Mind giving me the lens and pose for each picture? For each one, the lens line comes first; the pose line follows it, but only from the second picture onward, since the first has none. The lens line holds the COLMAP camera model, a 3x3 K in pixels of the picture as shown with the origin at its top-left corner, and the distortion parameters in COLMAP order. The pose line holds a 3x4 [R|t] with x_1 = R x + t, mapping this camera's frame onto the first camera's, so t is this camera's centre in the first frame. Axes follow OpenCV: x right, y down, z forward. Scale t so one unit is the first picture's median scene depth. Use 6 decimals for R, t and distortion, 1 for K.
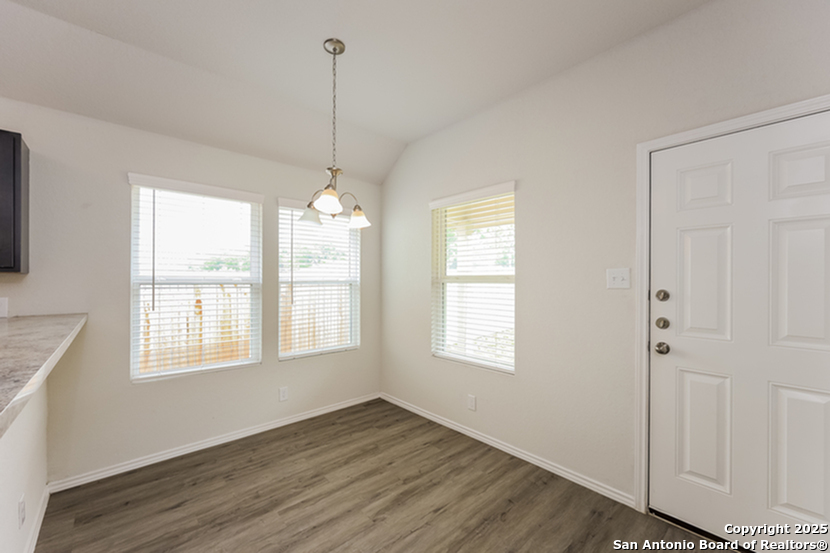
lens RADIAL K [[334.5, 0, 415.8], [0, 334.5, 283.0], [0, 0, 1]] dist [0.000267, 0.000073]
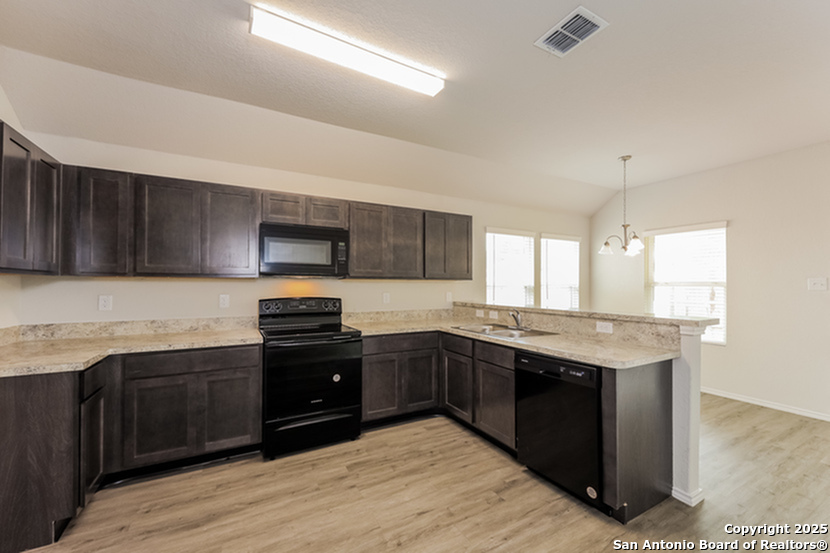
lens RADIAL K [[334.5, 0, 415.8], [0, 334.5, 283.0], [0, 0, 1]] dist [0.000267, 0.000073]
pose [[0.972465, 0.003458, -0.233022, -0.802930], [-0.004734, 0.999977, -0.004915, -0.001390], [0.232999, 0.005883, 0.972459, -0.915655]]
